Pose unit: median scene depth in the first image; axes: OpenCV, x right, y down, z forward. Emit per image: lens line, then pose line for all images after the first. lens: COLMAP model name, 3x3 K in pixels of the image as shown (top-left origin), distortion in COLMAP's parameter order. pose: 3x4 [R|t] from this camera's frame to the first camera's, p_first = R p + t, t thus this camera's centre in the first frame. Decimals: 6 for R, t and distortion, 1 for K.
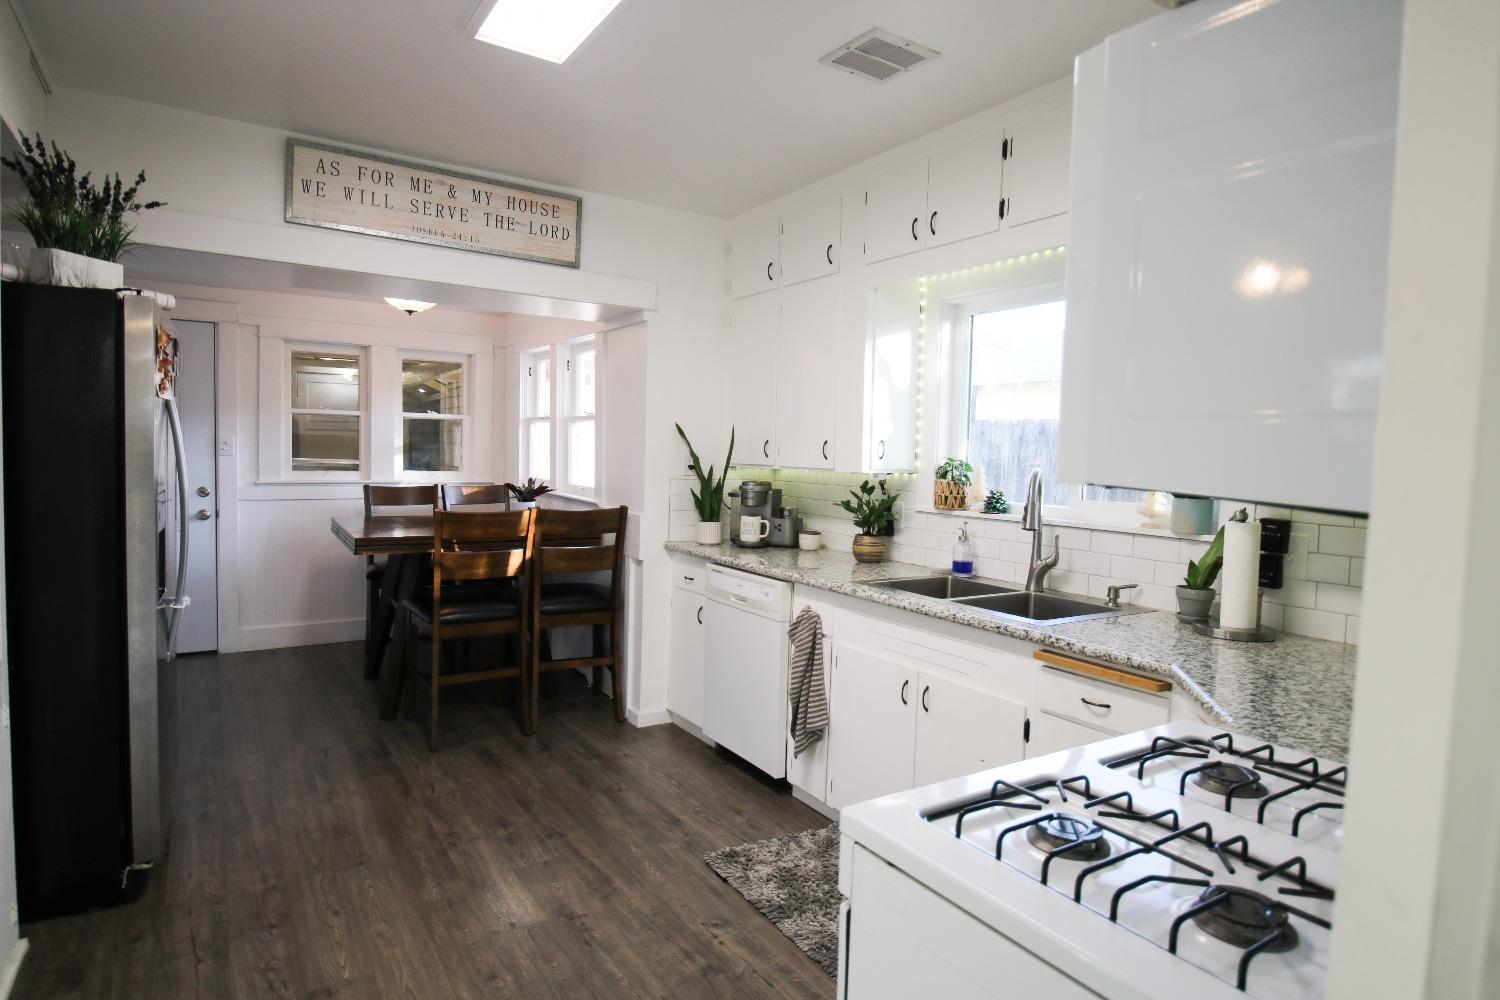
lens RADIAL K [[827.5, 0, 752.1], [0, 827.5, 496.4], [0, 0, 1]] dist [0.001573, -0.018328]
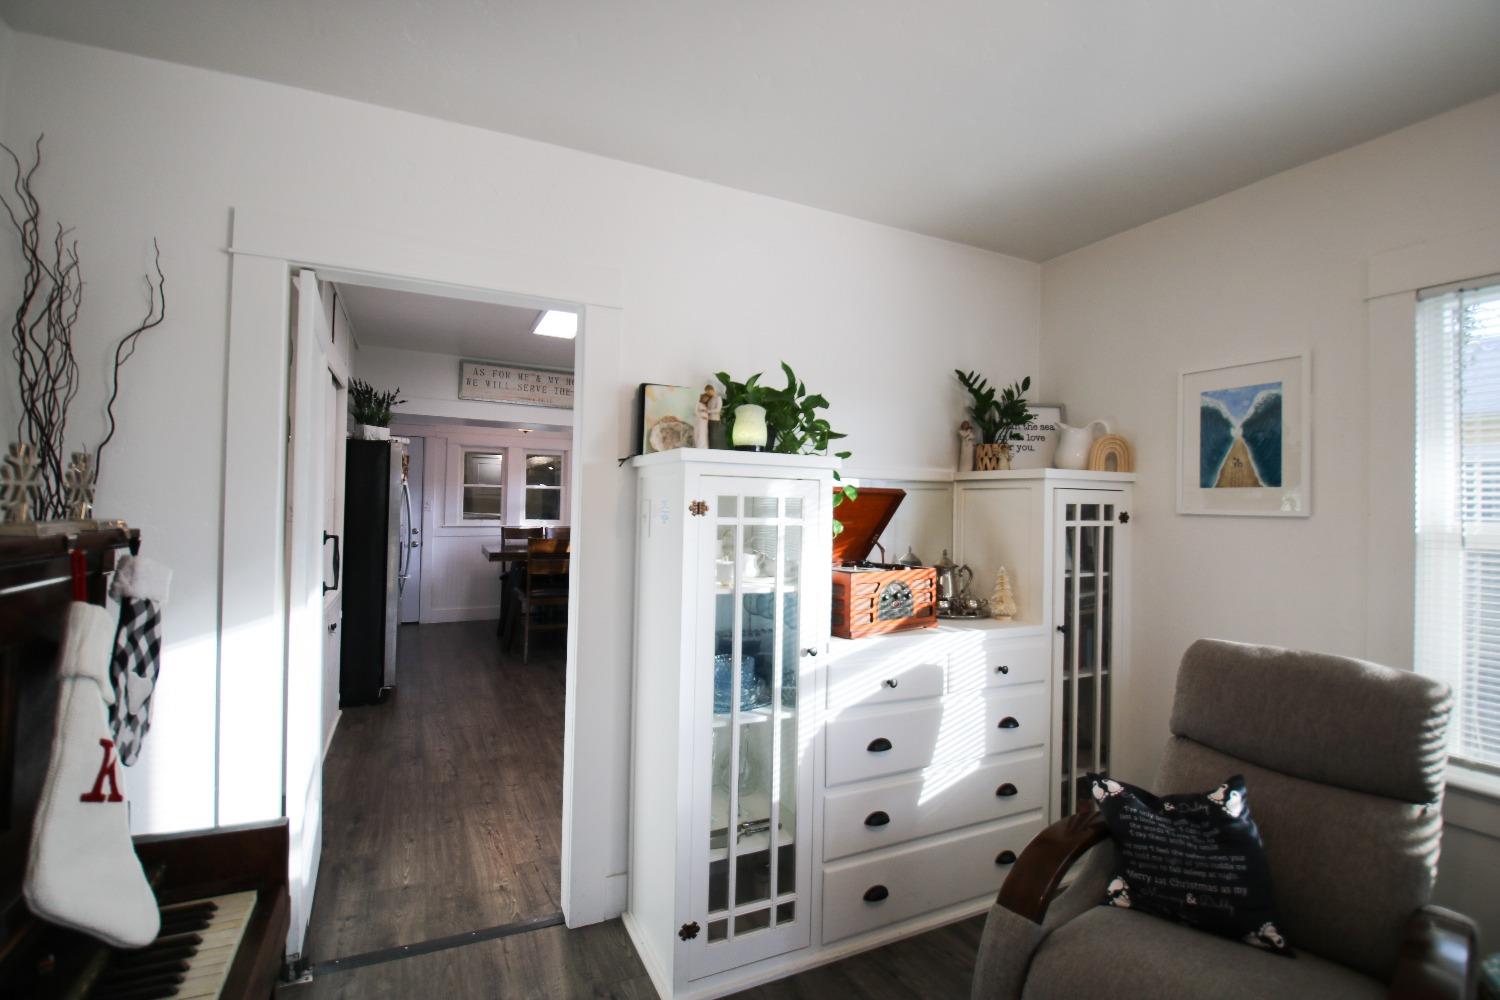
lens RADIAL K [[700.6, 0, 757.5], [0, 700.6, 493.6], [0, 0, 1]] dist [0.019016, -0.025753]
pose [[0.992235, -0.010313, -0.123949, 0.405176], [0.001076, 0.997231, -0.074356, 0.041904], [0.124373, 0.073645, 0.989499, -0.652594]]
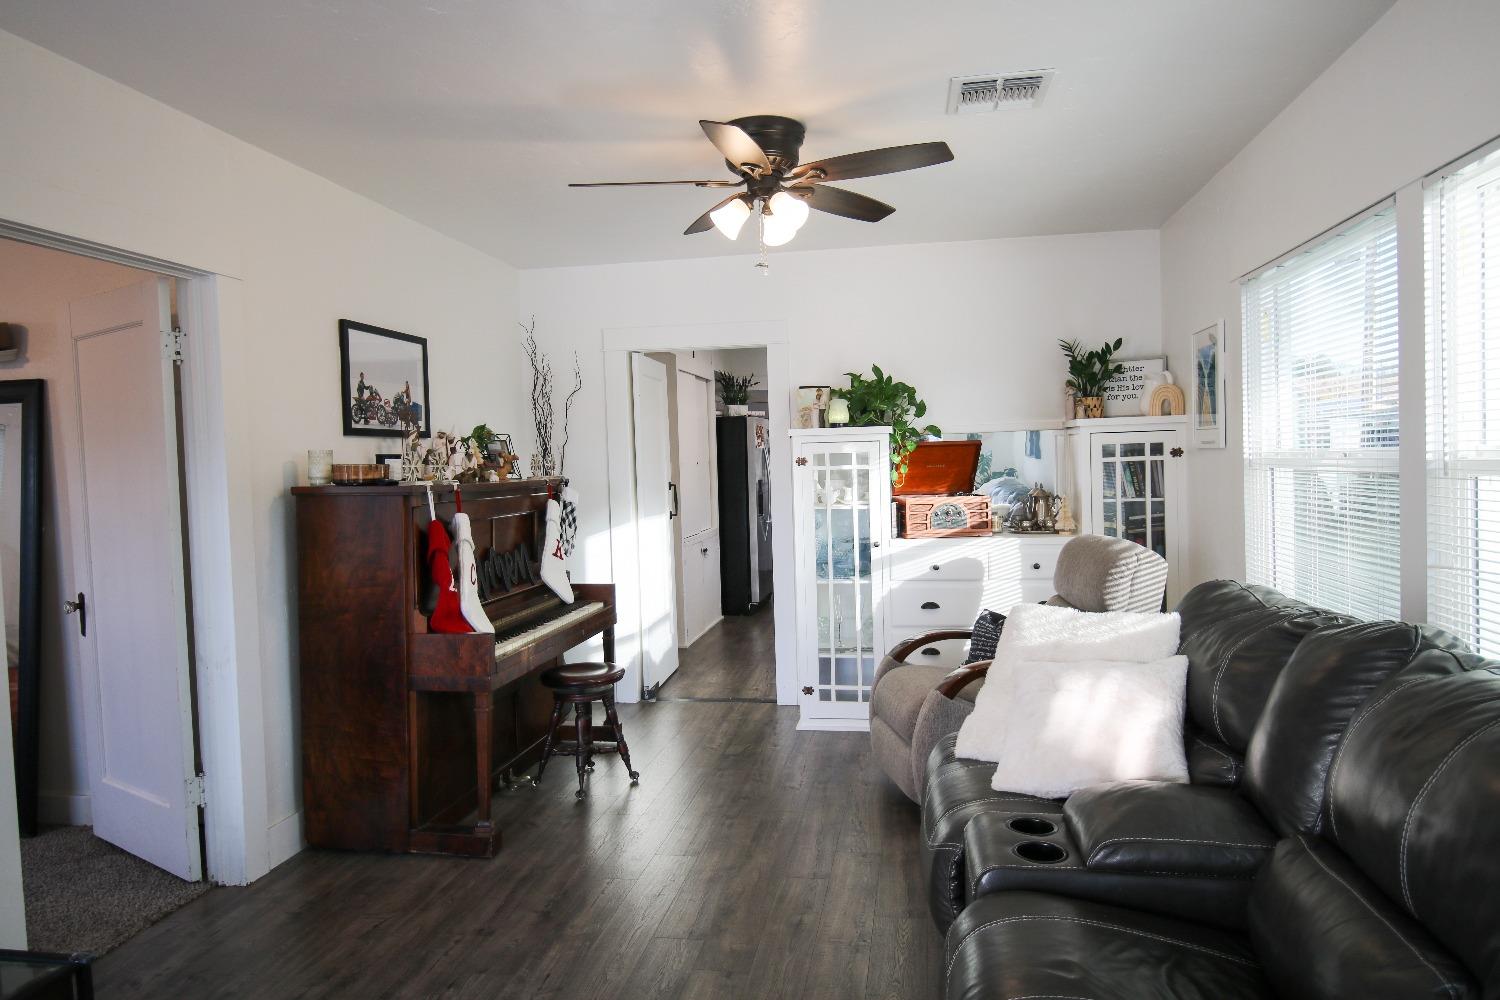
lens RADIAL K [[981.3, 0, 745.6], [0, 981.3, 498.9], [0, 0, 1]] dist [0.053848, -0.050761]
pose [[0.729099, -0.020195, -0.684110, 1.312887], [0.011536, 0.999785, -0.017220, 0.096217], [0.684311, 0.004663, 0.729175, -1.271095]]
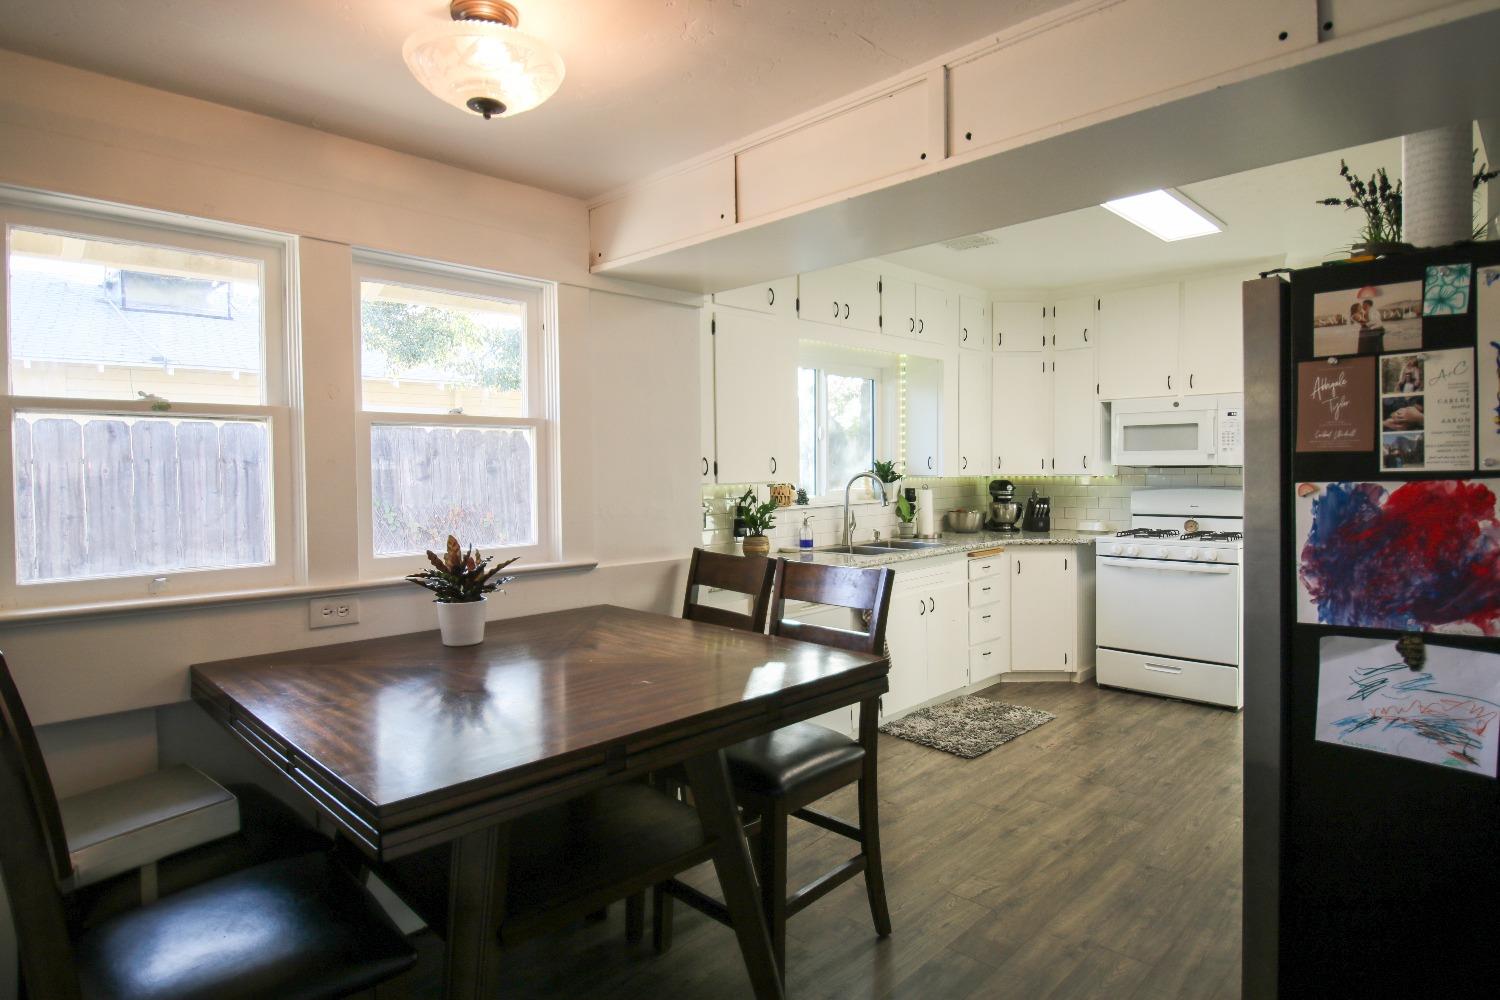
lens RADIAL K [[827.5, 0, 752.1], [0, 827.5, 496.4], [0, 0, 1]] dist [0.001573, -0.018328]
pose [[-0.212083, -0.067057, 0.974948, -1.154518], [0.061523, 0.994748, 0.081803, -0.123347], [-0.975313, 0.077330, -0.206843, 1.418839]]
